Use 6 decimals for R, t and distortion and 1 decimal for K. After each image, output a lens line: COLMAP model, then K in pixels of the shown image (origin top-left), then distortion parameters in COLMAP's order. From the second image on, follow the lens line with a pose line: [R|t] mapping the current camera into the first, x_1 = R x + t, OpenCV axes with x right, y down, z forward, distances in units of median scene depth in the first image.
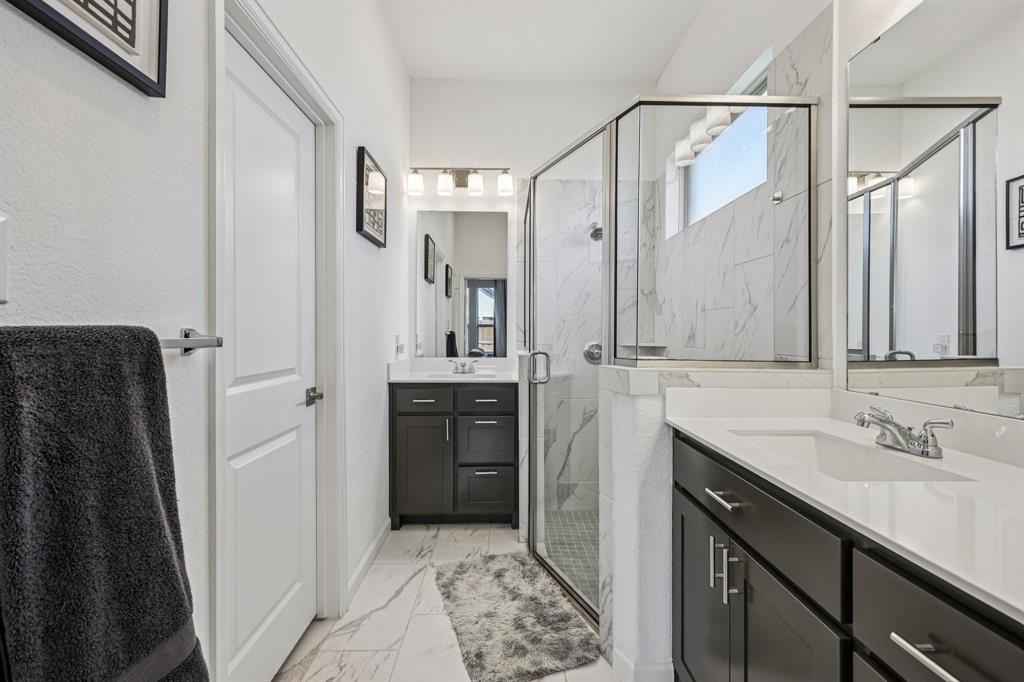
lens RADIAL K [[436.0, 0, 513.6], [0, 436.0, 332.2], [0, 0, 1]] dist [0.001147, 0.000362]
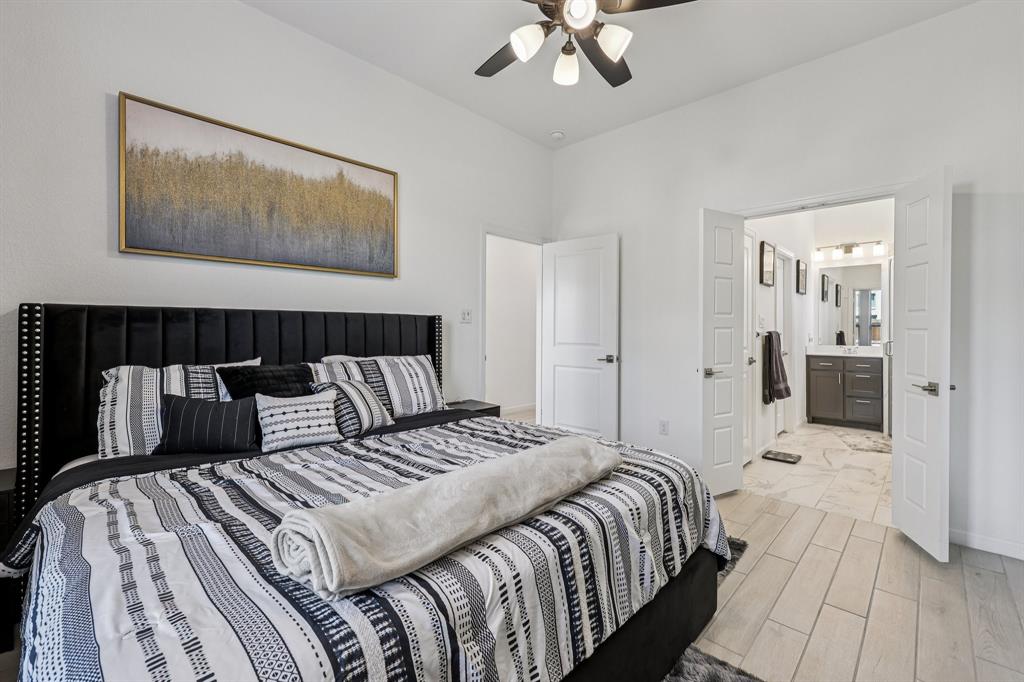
lens RADIAL K [[436.0, 0, 513.6], [0, 436.0, 332.2], [0, 0, 1]] dist [0.001147, 0.000362]
pose [[0.709855, 0.003233, -0.704340, 0.182183], [-0.000602, 0.999992, 0.003983, -0.005245], [0.704348, -0.002404, 0.709851, -1.348083]]
